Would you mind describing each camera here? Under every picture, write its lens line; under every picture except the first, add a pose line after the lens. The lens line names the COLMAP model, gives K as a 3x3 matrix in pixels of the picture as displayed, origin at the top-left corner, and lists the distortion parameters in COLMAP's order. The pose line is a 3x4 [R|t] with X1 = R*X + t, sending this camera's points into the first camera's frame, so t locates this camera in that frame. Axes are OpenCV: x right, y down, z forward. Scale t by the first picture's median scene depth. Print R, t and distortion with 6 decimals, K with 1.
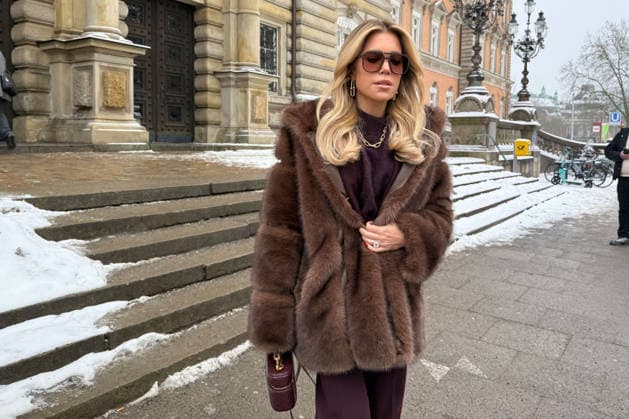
lens RADIAL K [[479.7, 0, 337.0], [0, 479.7, 171.5], [0, 0, 1]] dist [0.029361, -0.060925]
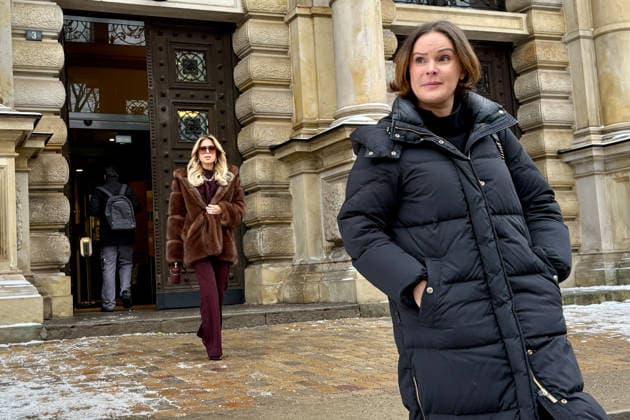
lens RADIAL K [[769.6, 0, 231.4], [0, 769.6, 207.9], [0, 0, 1]] dist [0.093247, -0.061030]
pose [[0.803844, -0.121578, -0.582283, -0.072449], [0.030710, 0.986067, -0.163490, -0.022139], [0.594047, 0.113539, 0.796378, 0.149919]]
